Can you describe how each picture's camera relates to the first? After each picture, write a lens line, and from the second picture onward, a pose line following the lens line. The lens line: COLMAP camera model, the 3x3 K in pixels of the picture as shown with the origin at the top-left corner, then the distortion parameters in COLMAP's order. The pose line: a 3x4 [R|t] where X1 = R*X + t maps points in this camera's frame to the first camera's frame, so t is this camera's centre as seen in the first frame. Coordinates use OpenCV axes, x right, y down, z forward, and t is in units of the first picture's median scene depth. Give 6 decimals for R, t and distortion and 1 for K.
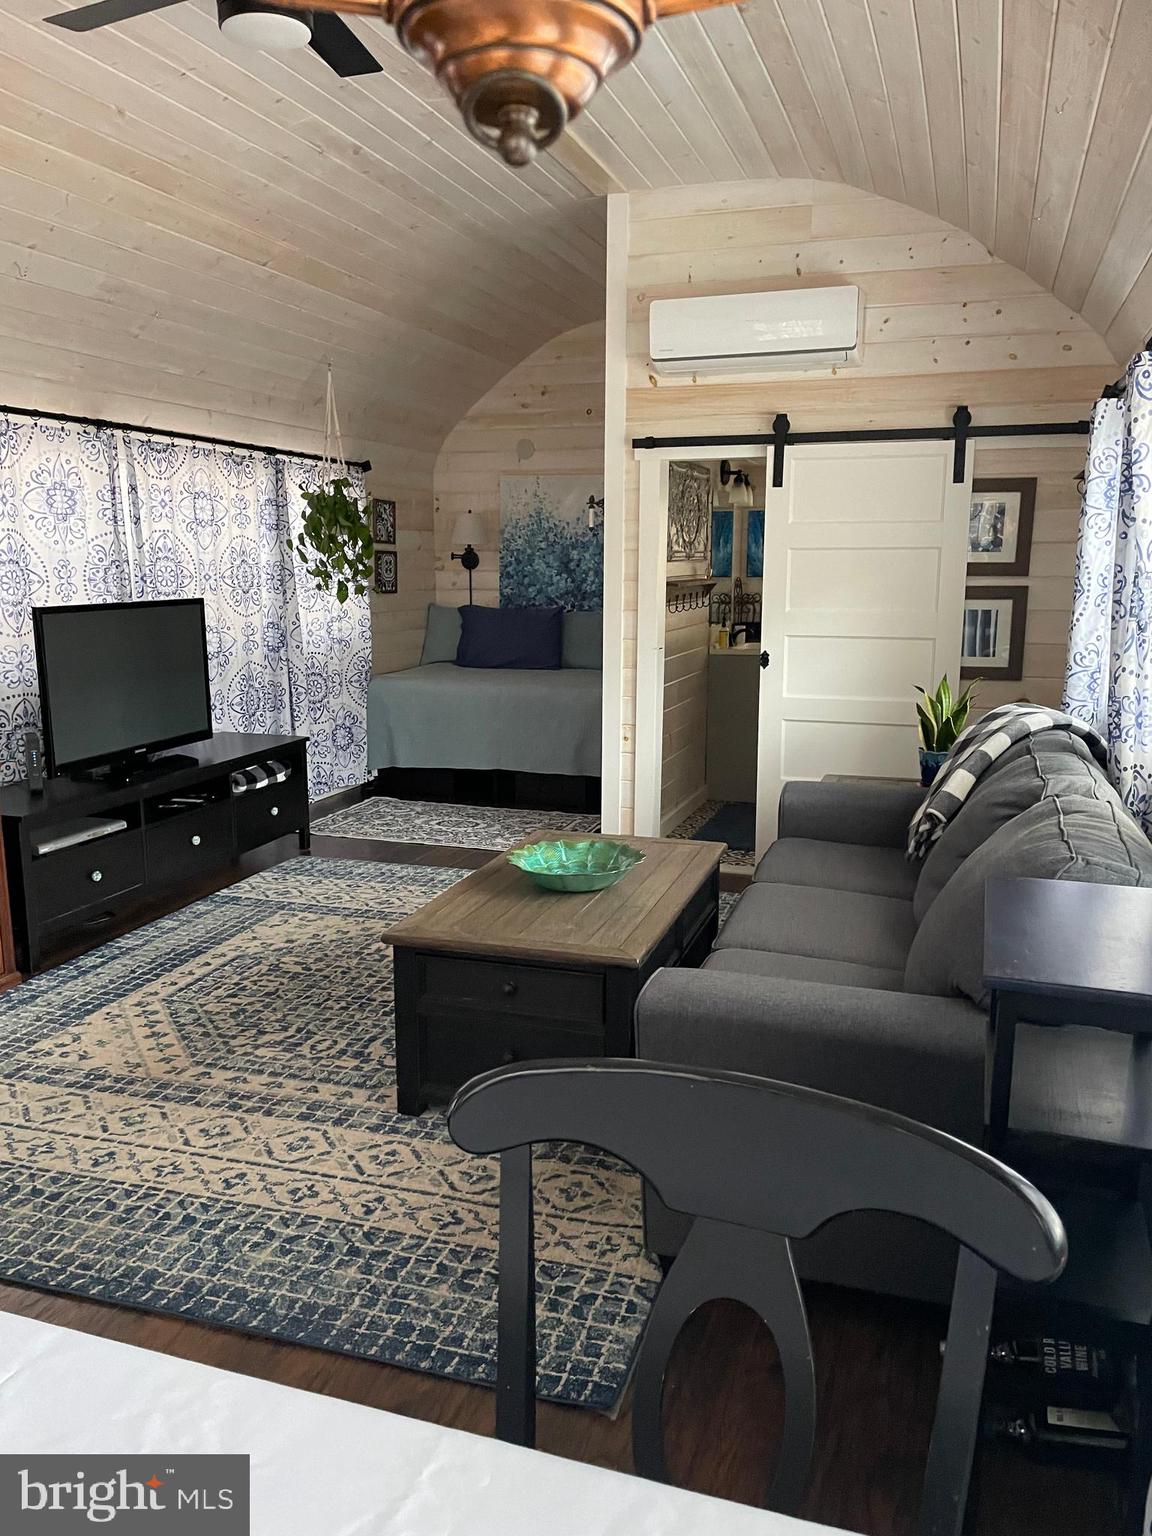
lens RADIAL K [[1157.8, 0, 574.5], [0, 1157.8, 785.0], [0, 0, 1]] dist [0.090647, -0.122638]
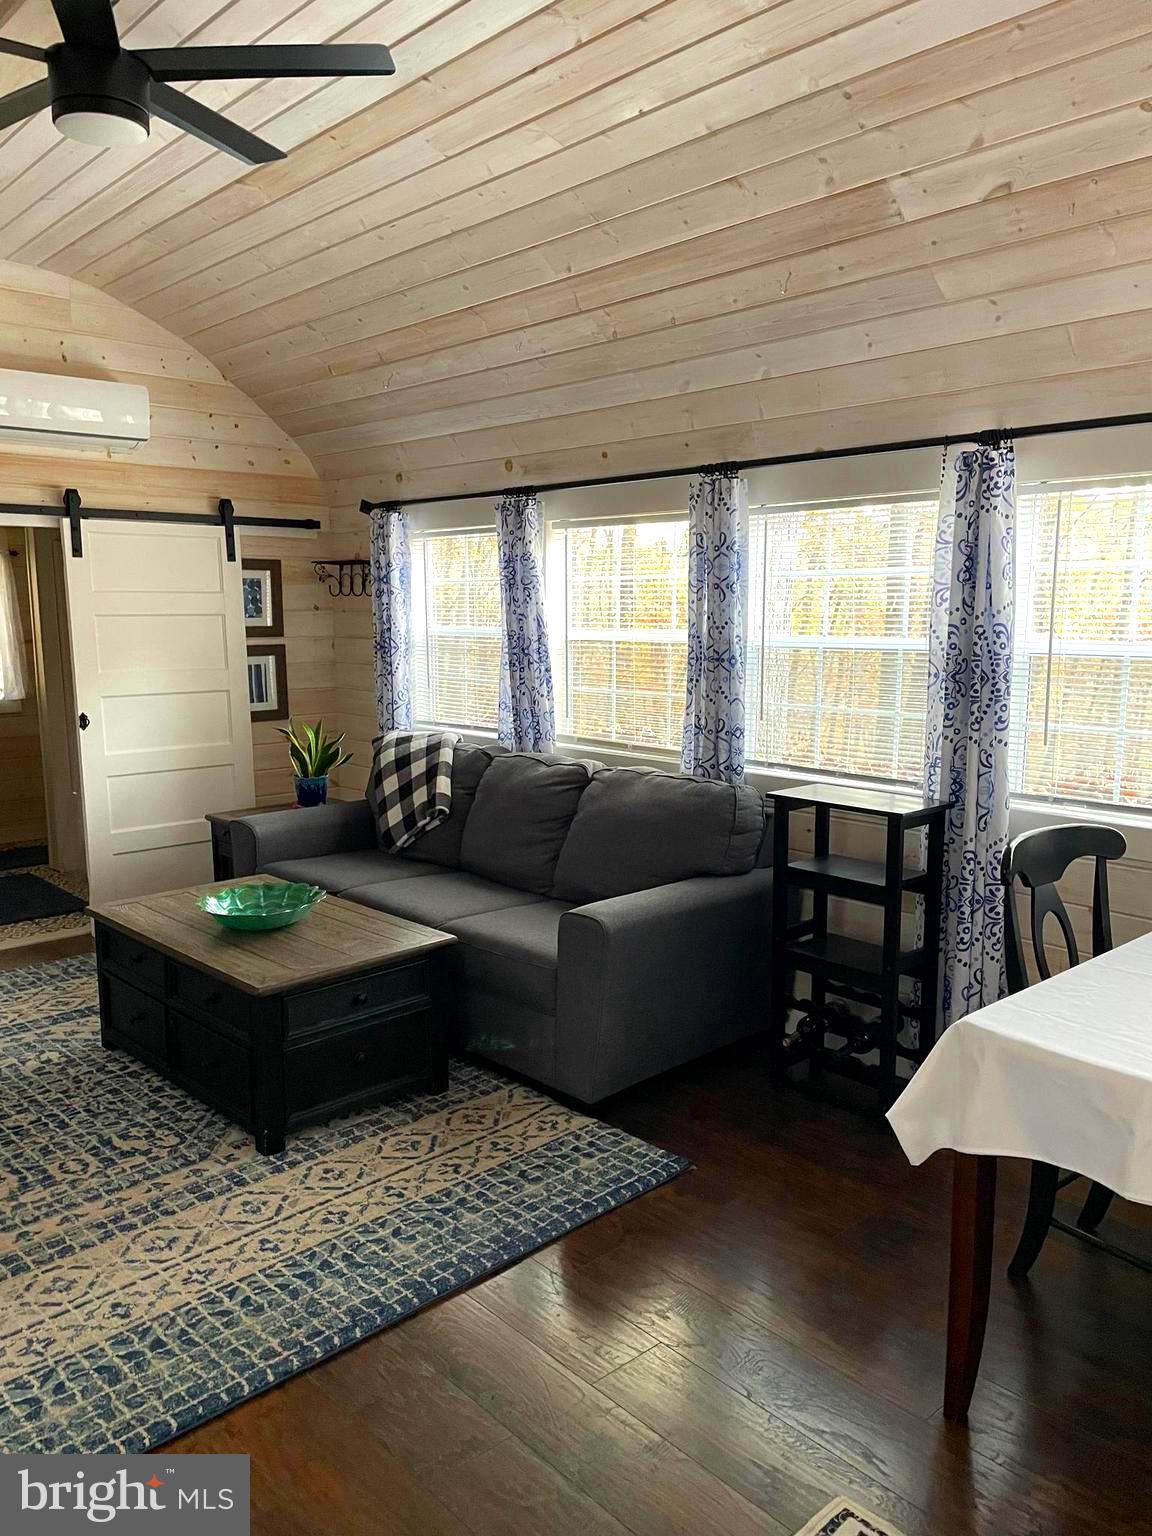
lens RADIAL K [[1157.8, 0, 584.4], [0, 1157.8, 782.0], [0, 0, 1]] dist [0.090647, -0.122638]
pose [[0.479298, -0.138535, 0.866650, -0.614837], [0.175323, 0.982674, 0.060120, -0.046139], [-0.859963, 0.123128, 0.495281, 0.126665]]
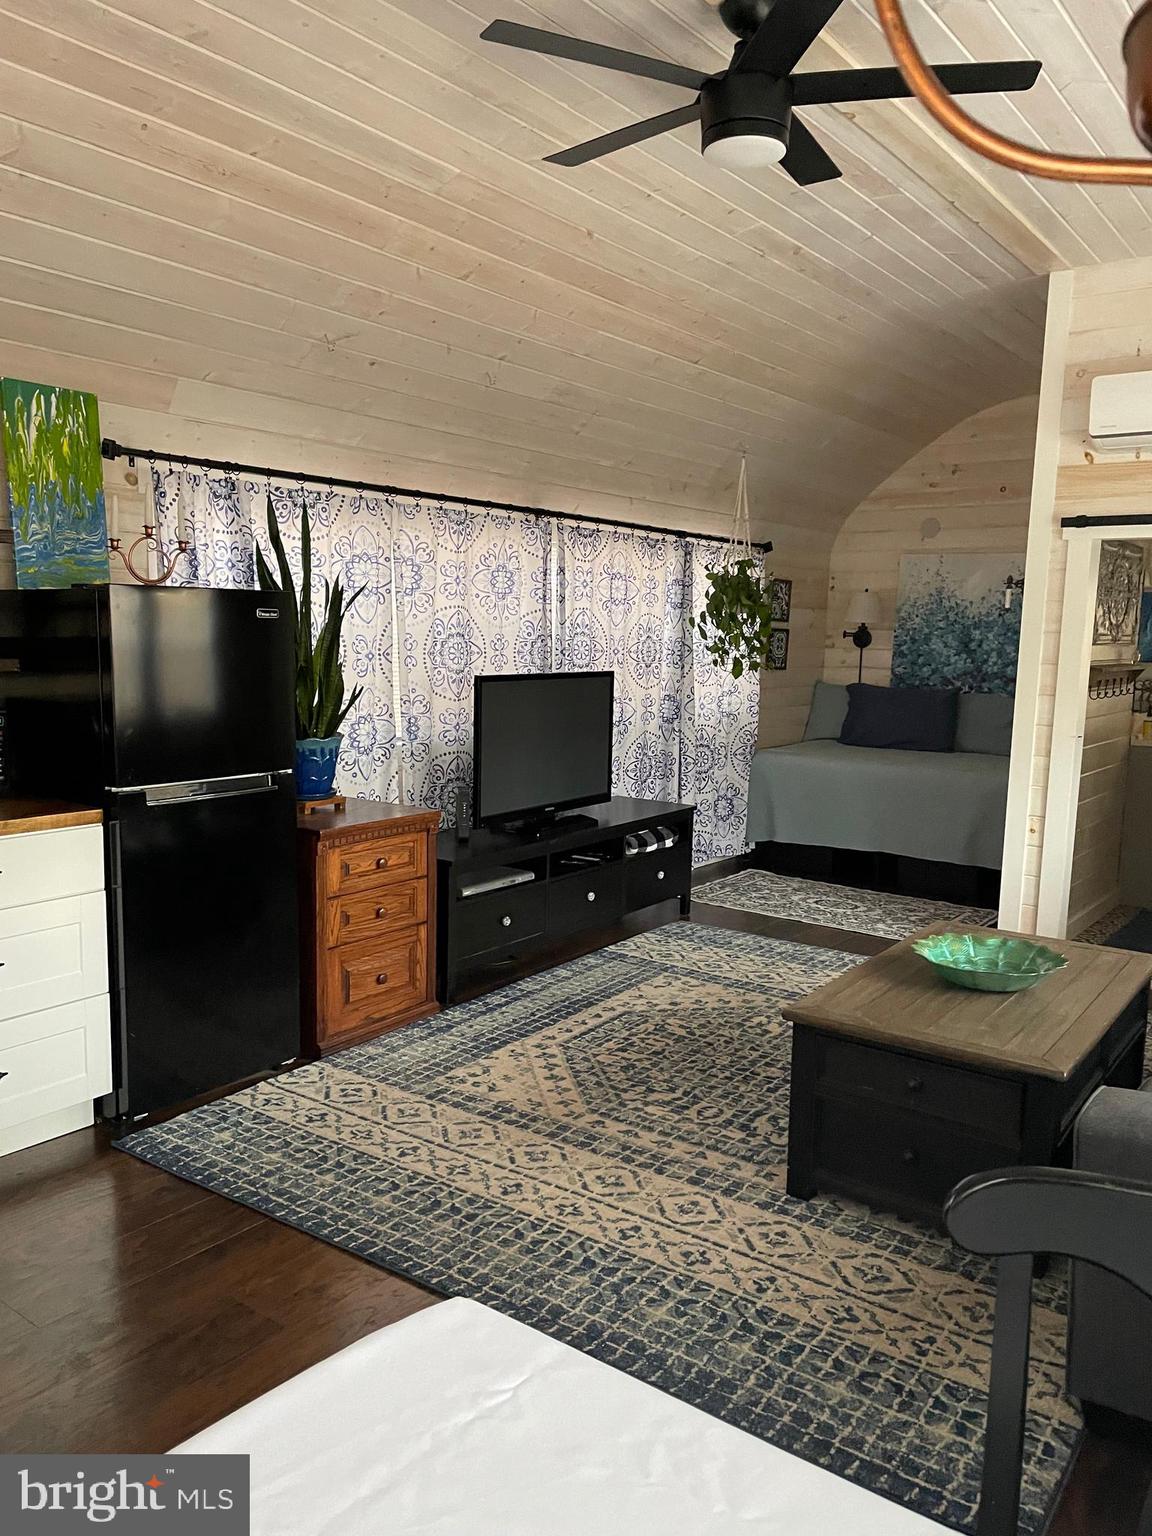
lens RADIAL K [[1157.8, 0, 572.7], [0, 1157.8, 781.3], [0, 0, 1]] dist [0.090647, -0.122638]
pose [[0.951194, 0.060856, -0.302535, -0.031003], [-0.080603, 0.995325, -0.053209, 0.000462], [0.297882, 0.074997, 0.951652, -0.016162]]
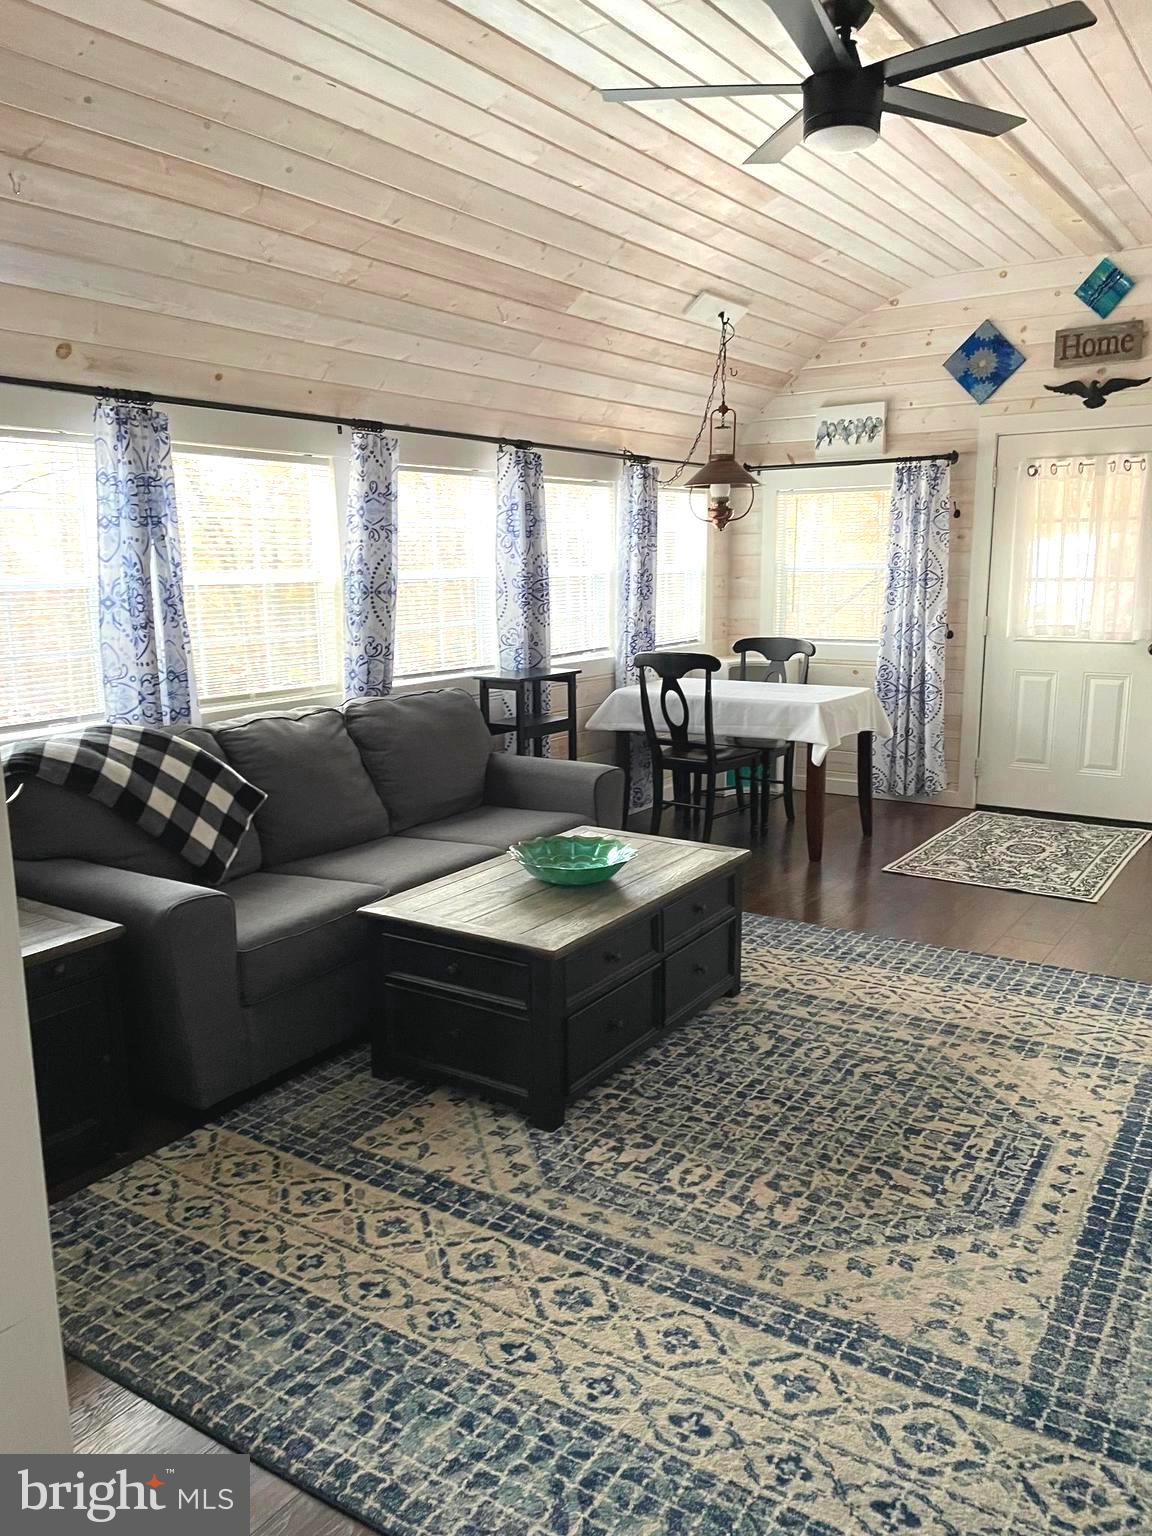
lens RADIAL K [[1157.8, 0, 573.2], [0, 1157.8, 781.9], [0, 0, 1]] dist [0.090647, -0.122638]
pose [[-0.964254, -0.046253, 0.260912, -0.207401], [0.057399, 0.924809, 0.376076, -0.301560], [-0.258689, 0.377609, -0.889096, 1.463859]]
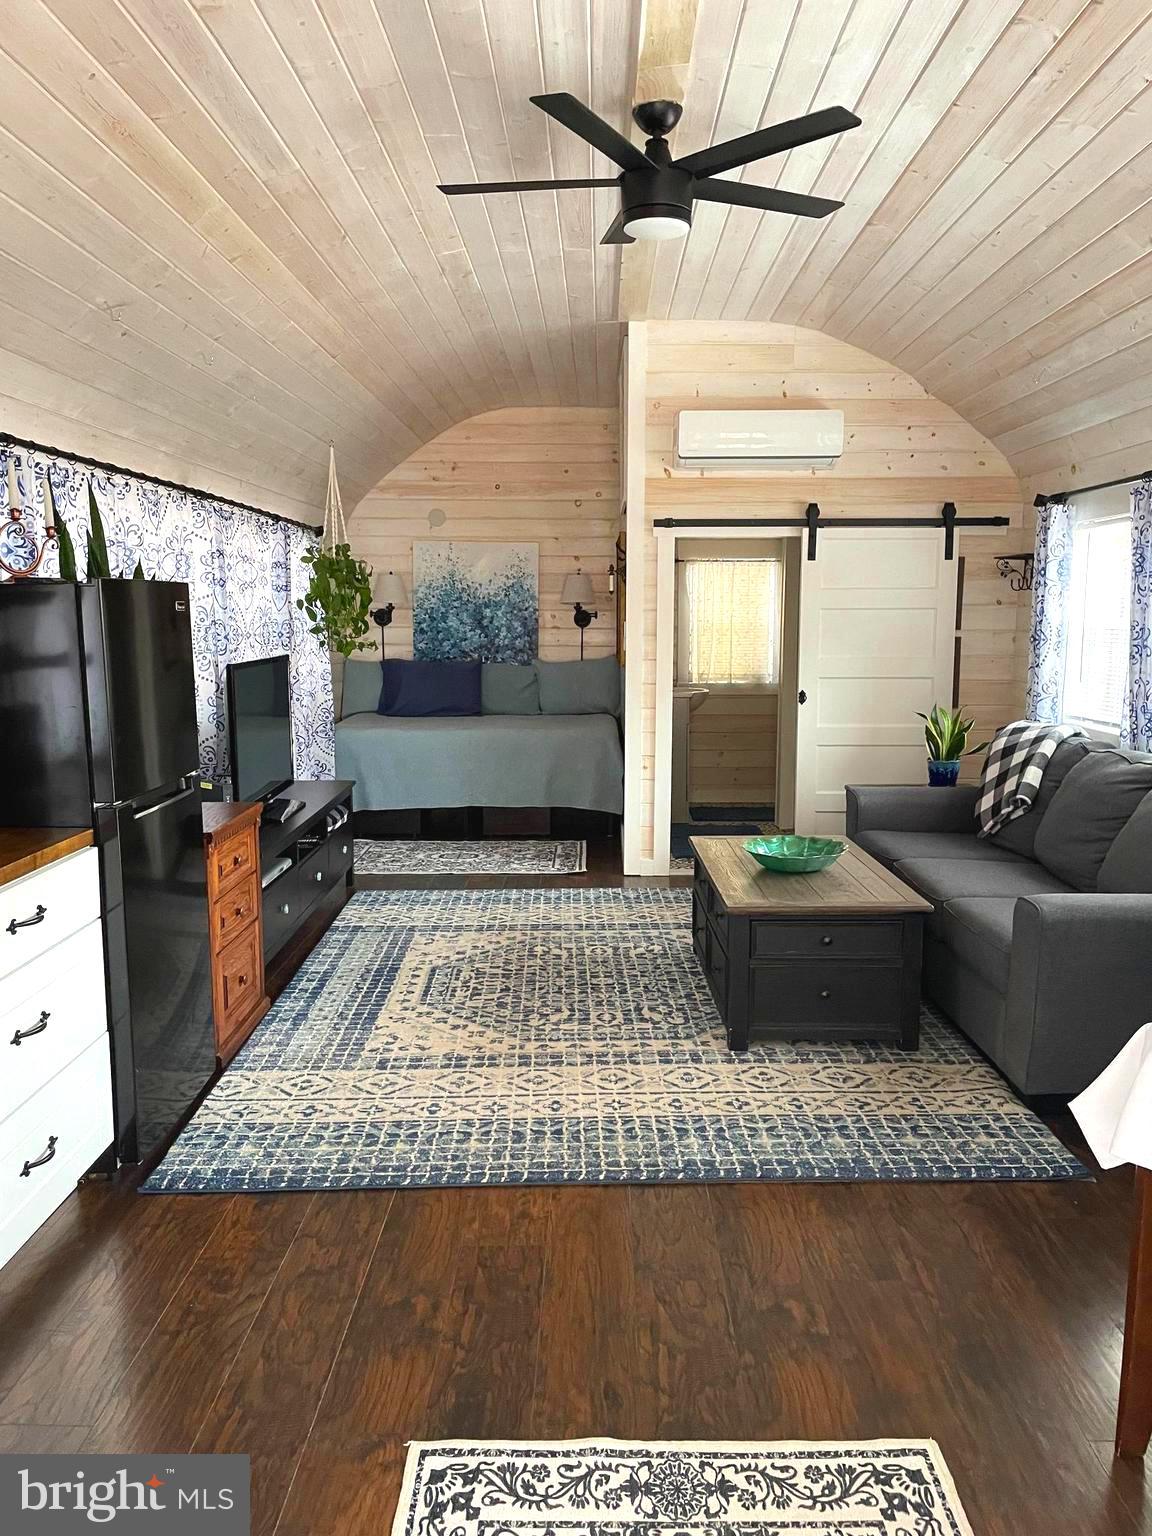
lens RADIAL K [[1157.8, 0, 593.7], [0, 1157.8, 768.2], [0, 0, 1]] dist [0.090647, -0.122638]
pose [[0.946056, -0.044644, 0.320912, -0.473984], [0.064002, 0.996695, -0.050022, 0.019862], [-0.317619, 0.067862, 0.945787, -0.119224]]
